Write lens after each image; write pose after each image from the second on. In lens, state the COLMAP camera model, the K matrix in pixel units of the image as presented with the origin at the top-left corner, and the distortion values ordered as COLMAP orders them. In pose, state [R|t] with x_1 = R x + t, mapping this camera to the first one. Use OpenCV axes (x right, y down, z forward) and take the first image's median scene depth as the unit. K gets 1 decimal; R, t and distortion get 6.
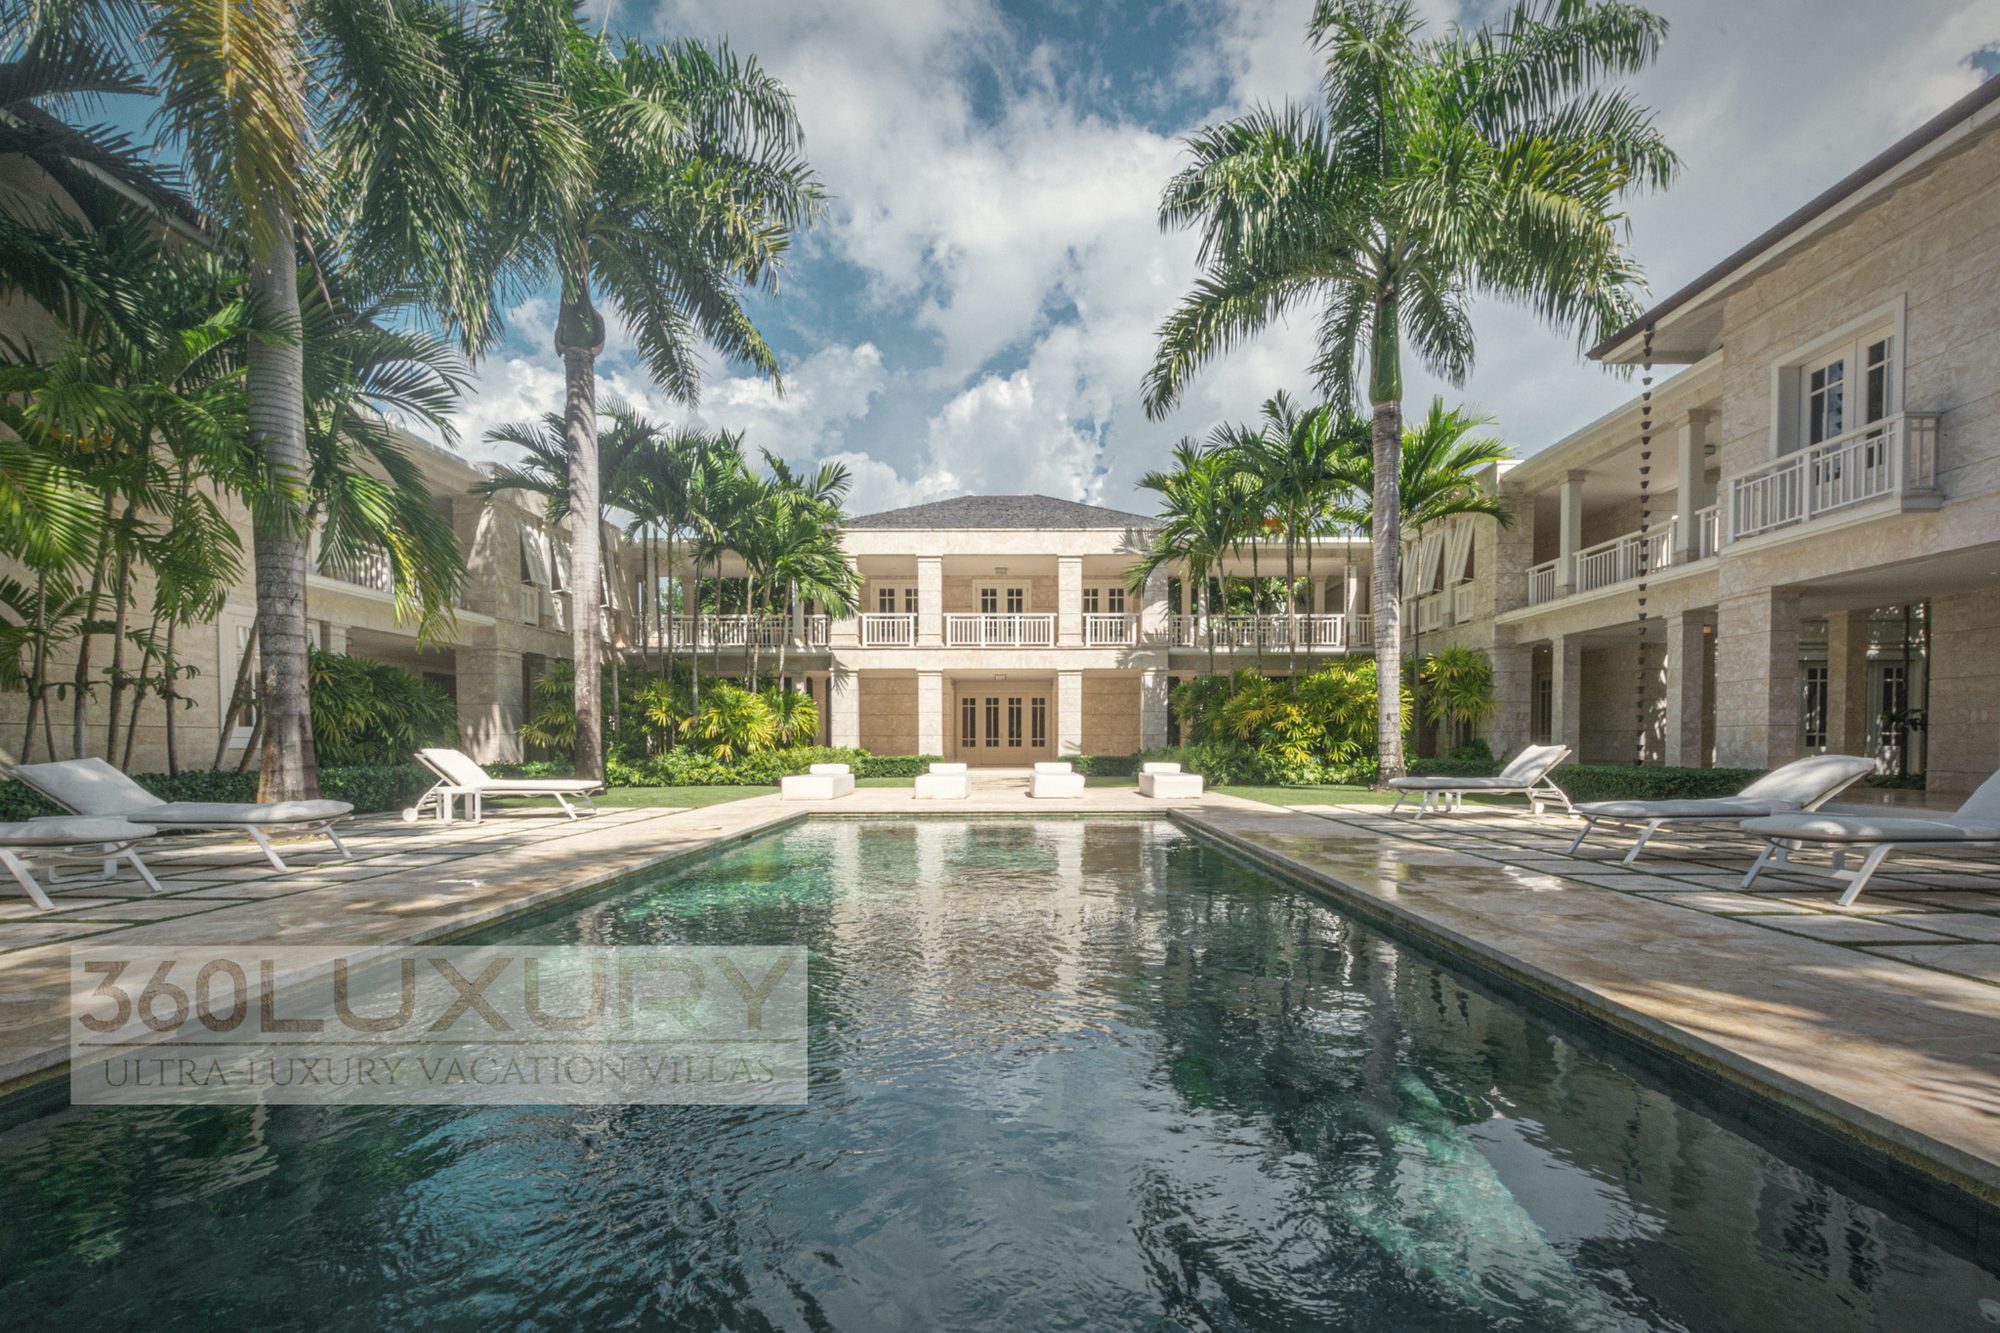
lens RADIAL K [[855.3, 0, 1034.9], [0, 855.3, 766.3], [0, 0, 1]] dist [-0.001626, -0.000356]
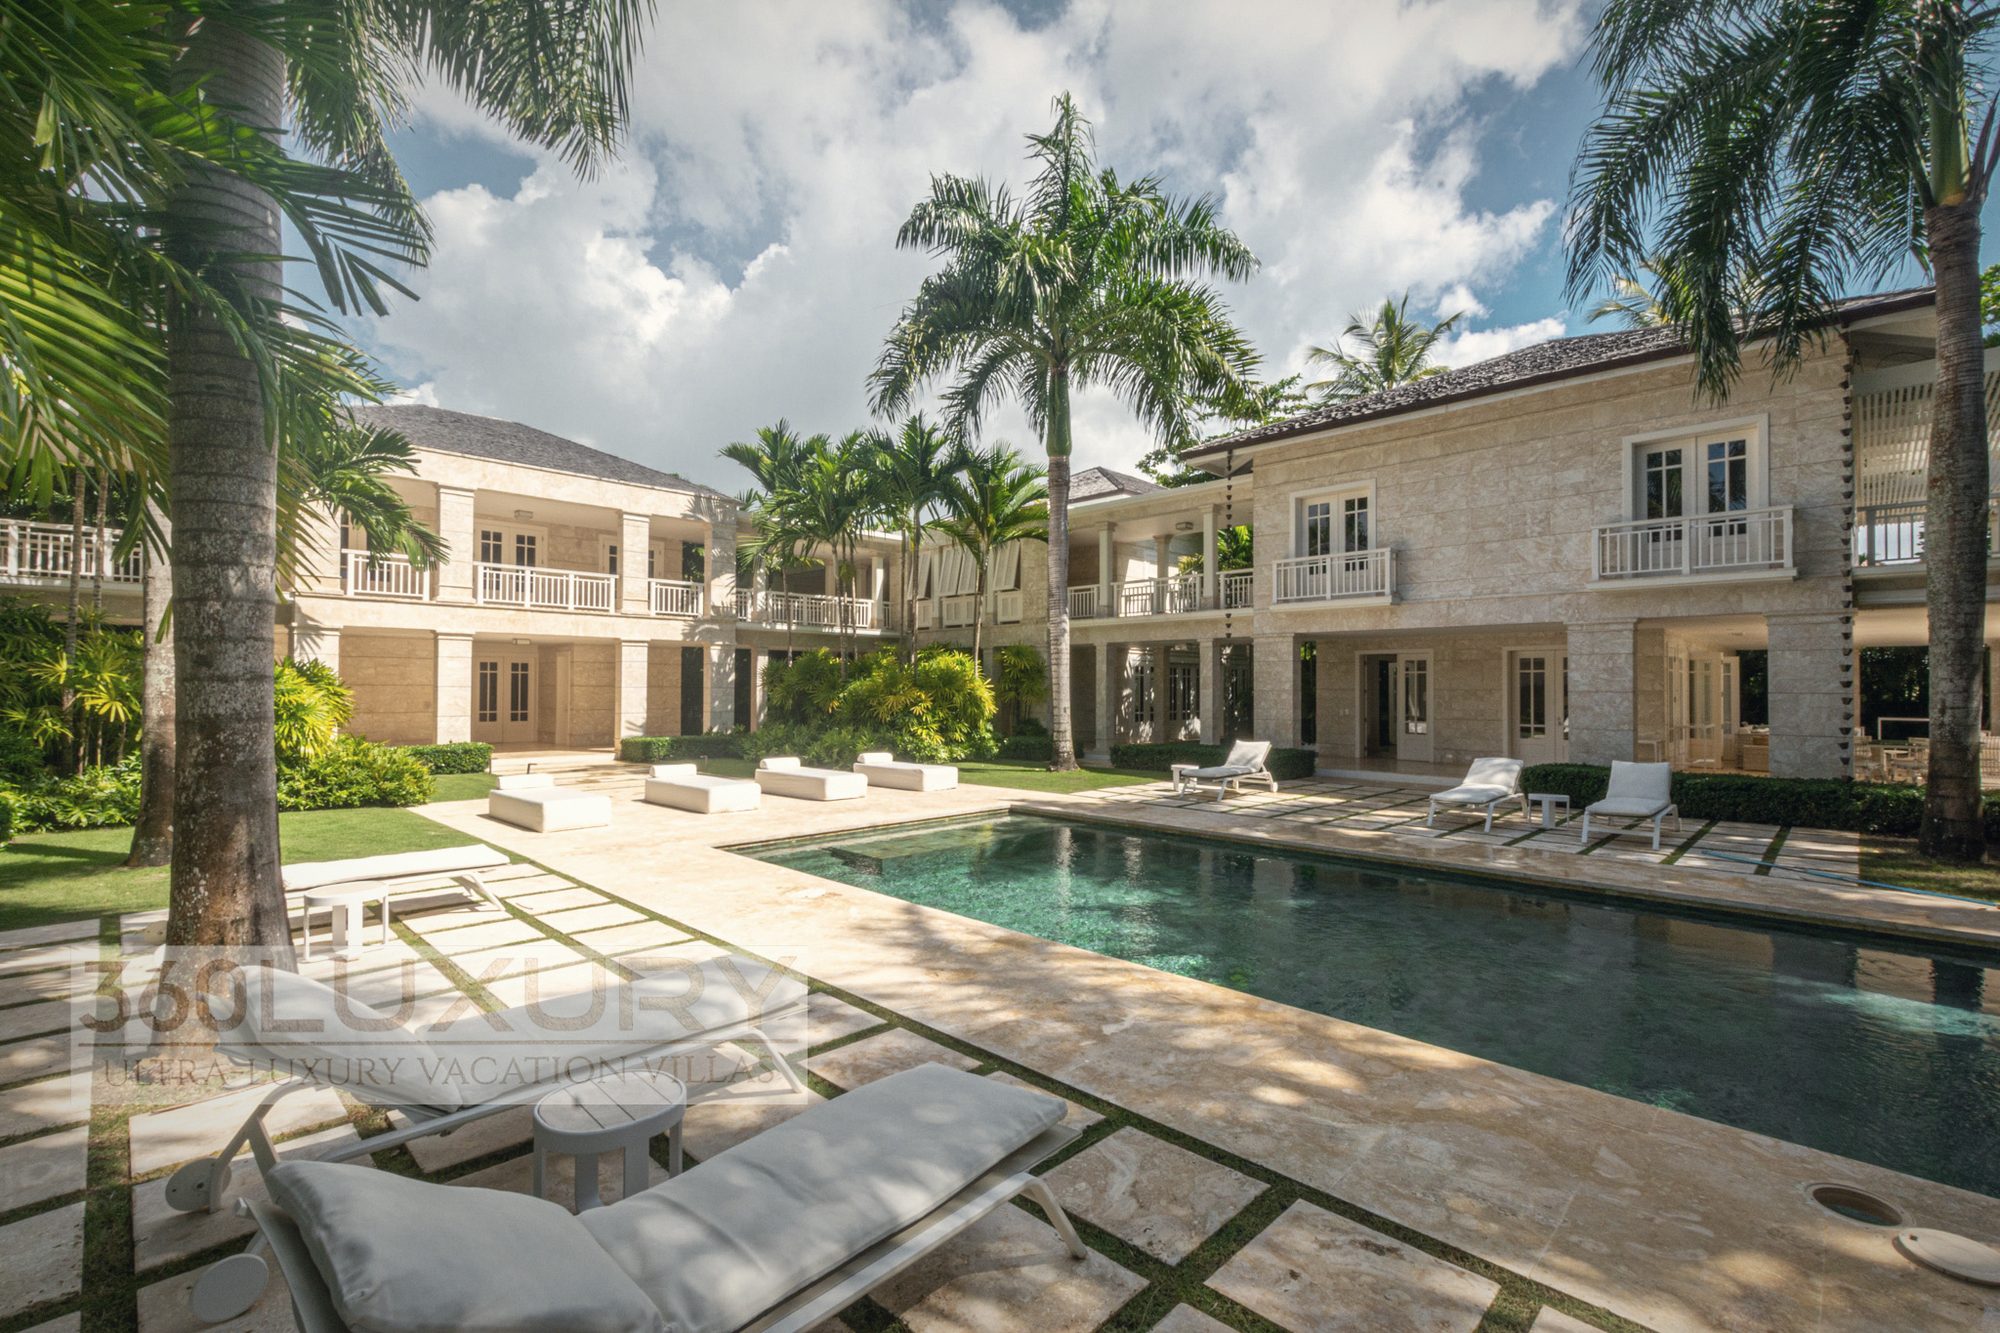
lens RADIAL K [[906.8, 0, 761.9], [0, 906.8, 661.1], [0, 0, 1]] dist [-0.001745, -0.000309]
pose [[0.733464, 0.010643, 0.679645, -0.706421], [0.013910, 0.999433, -0.030662, -0.084452], [-0.679586, 0.031944, 0.732900, 0.305674]]
